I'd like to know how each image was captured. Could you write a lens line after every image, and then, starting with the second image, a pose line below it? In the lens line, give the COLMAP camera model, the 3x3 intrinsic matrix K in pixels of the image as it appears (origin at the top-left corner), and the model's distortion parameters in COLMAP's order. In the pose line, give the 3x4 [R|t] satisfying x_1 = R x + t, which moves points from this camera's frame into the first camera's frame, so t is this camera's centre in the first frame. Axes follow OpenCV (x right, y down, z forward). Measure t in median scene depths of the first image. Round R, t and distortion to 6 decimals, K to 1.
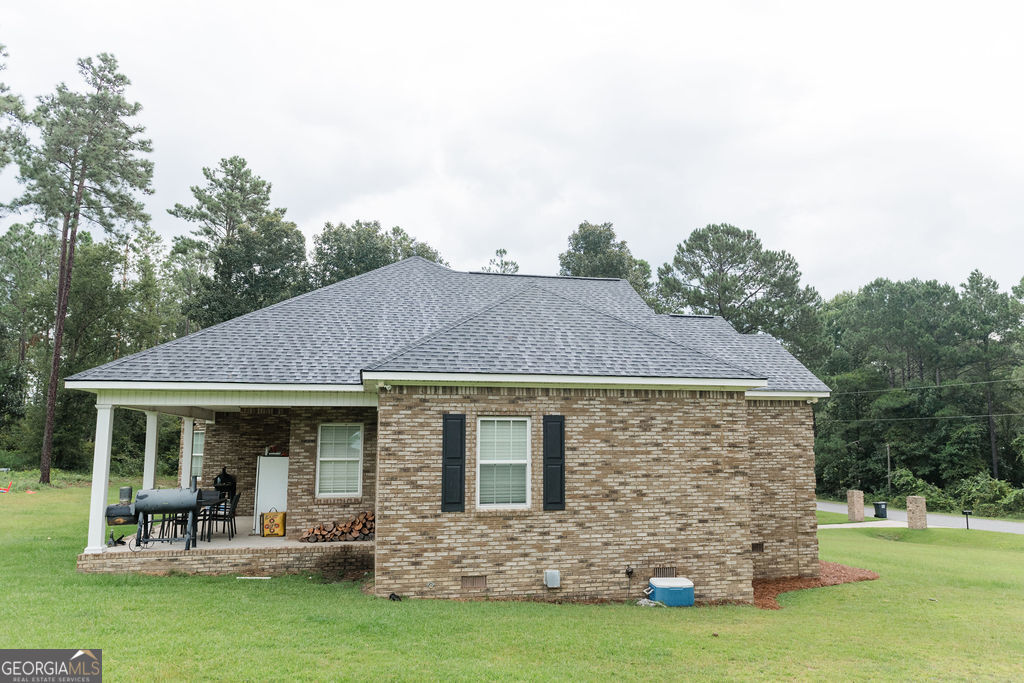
lens RADIAL K [[734.8, 0, 513.1], [0, 734.8, 356.6], [0, 0, 1]] dist [0.006661, -0.000860]
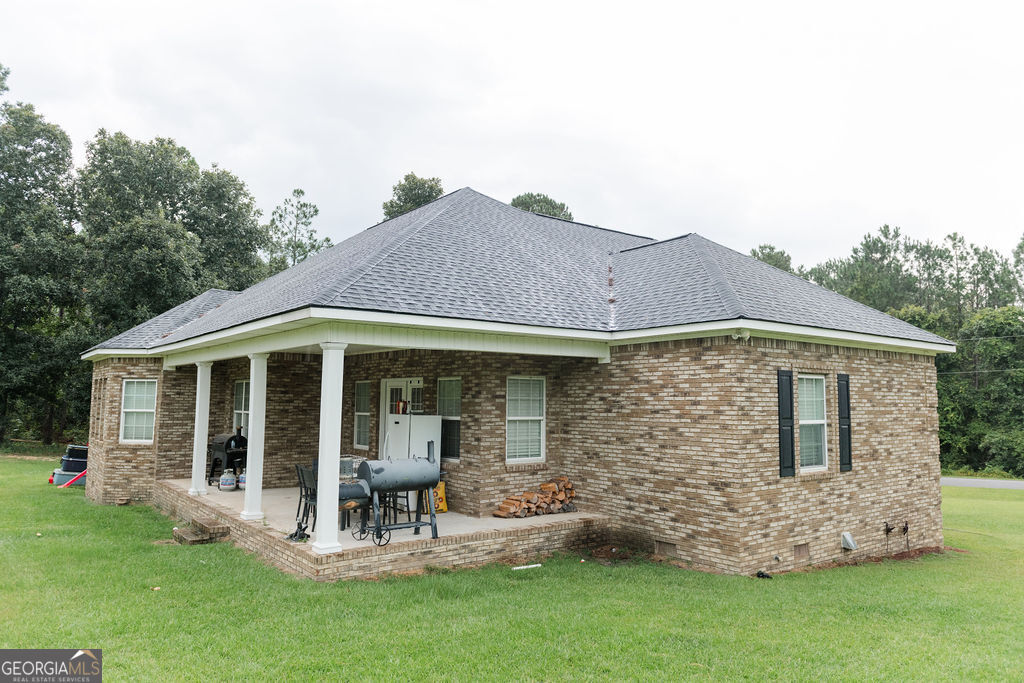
lens RADIAL K [[708.6, 0, 512.0], [0, 708.6, 341.5], [0, 0, 1]] dist [0.007982, 0.000769]
pose [[0.905573, 0.043835, 0.421920, -0.741766], [-0.059760, 0.997910, 0.024587, 0.039929], [-0.419960, -0.047479, 0.906300, 0.335957]]
